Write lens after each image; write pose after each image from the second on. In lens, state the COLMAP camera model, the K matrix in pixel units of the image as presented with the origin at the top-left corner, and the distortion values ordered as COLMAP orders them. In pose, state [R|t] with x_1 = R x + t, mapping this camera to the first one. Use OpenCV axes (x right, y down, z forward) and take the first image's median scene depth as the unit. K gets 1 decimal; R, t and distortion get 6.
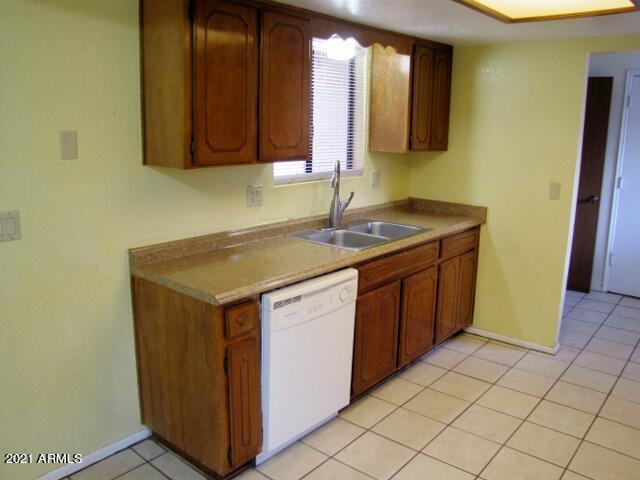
lens RADIAL K [[539.6, 0, 320.0], [0, 539.6, 240.0], [0, 0, 1]] dist [-0.119791, 0.010652]
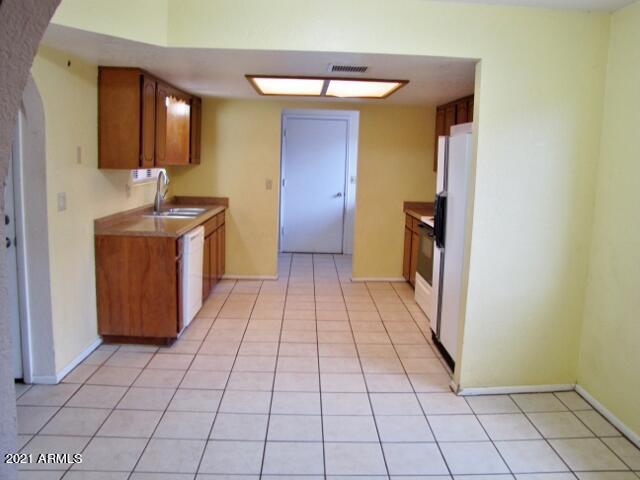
lens RADIAL K [[539.6, 0, 320.0], [0, 539.6, 240.0], [0, 0, 1]] dist [-0.119791, 0.010652]
pose [[0.753718, -0.095115, 0.650279, -0.828829], [0.127804, 0.991795, -0.003066, 0.160781], [-0.644652, 0.085419, 0.759689, -0.628190]]
